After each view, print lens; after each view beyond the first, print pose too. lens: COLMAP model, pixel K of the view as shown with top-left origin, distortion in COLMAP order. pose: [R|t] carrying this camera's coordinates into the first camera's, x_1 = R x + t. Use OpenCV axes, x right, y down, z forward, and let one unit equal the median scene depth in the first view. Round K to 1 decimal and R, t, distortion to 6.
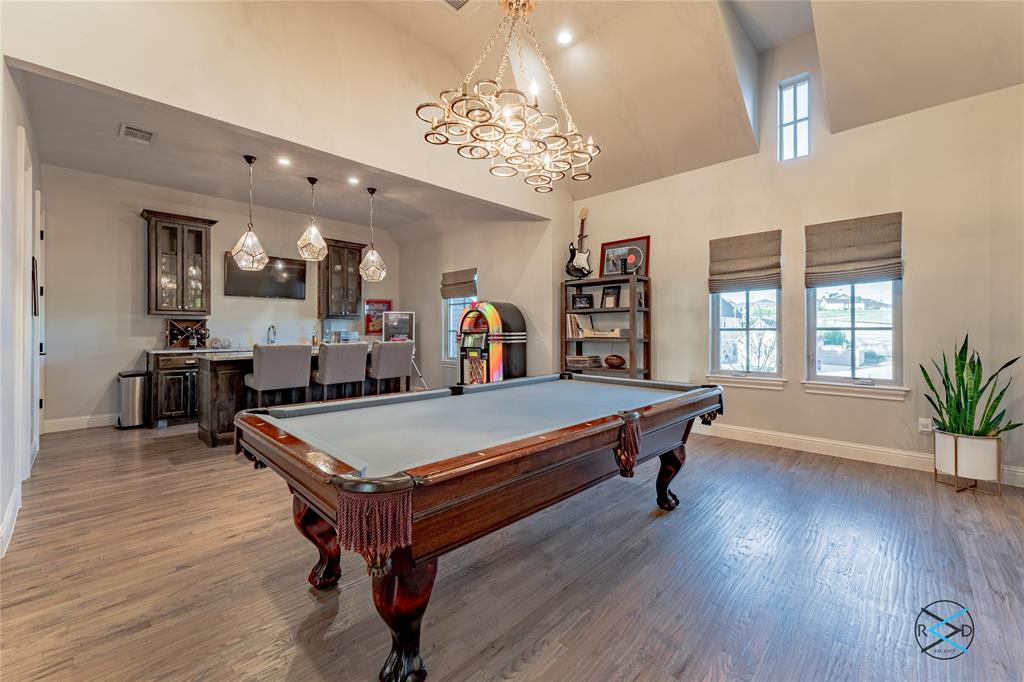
lens RADIAL K [[414.1, 0, 508.1], [0, 414.1, 330.3], [0, 0, 1]] dist [0.001551, 0.000089]
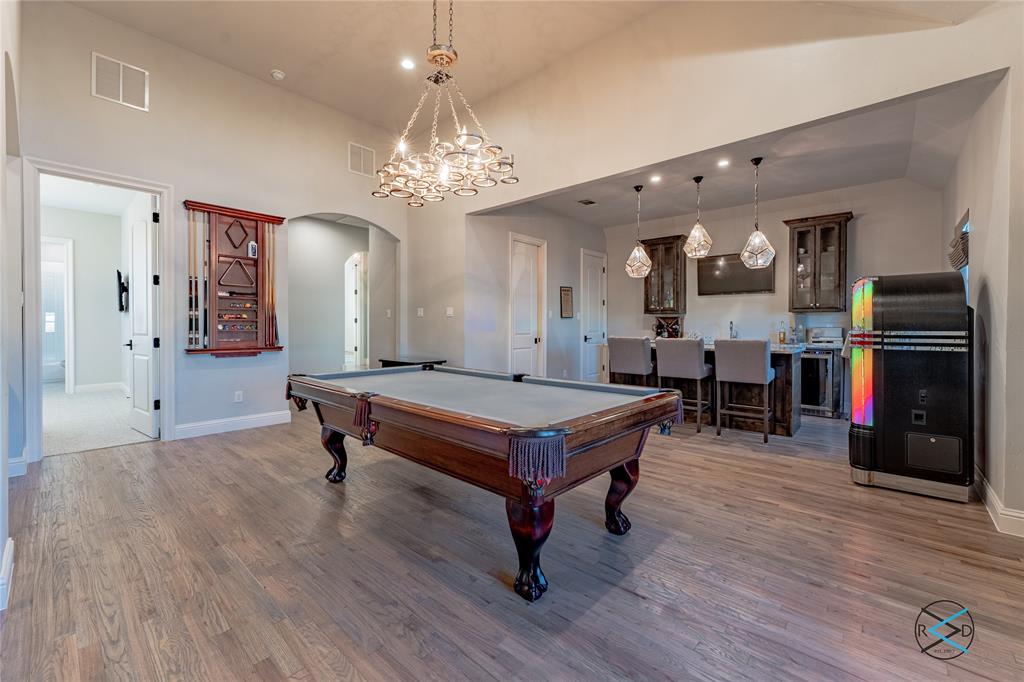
lens RADIAL K [[414.1, 0, 508.9], [0, 414.1, 335.5], [0, 0, 1]] dist [0.001551, 0.000089]
pose [[0.044266, 0.027747, -0.998634, 0.516345], [-0.003649, 0.999612, 0.027612, -0.002215], [0.999013, 0.002422, 0.044350, 0.466740]]
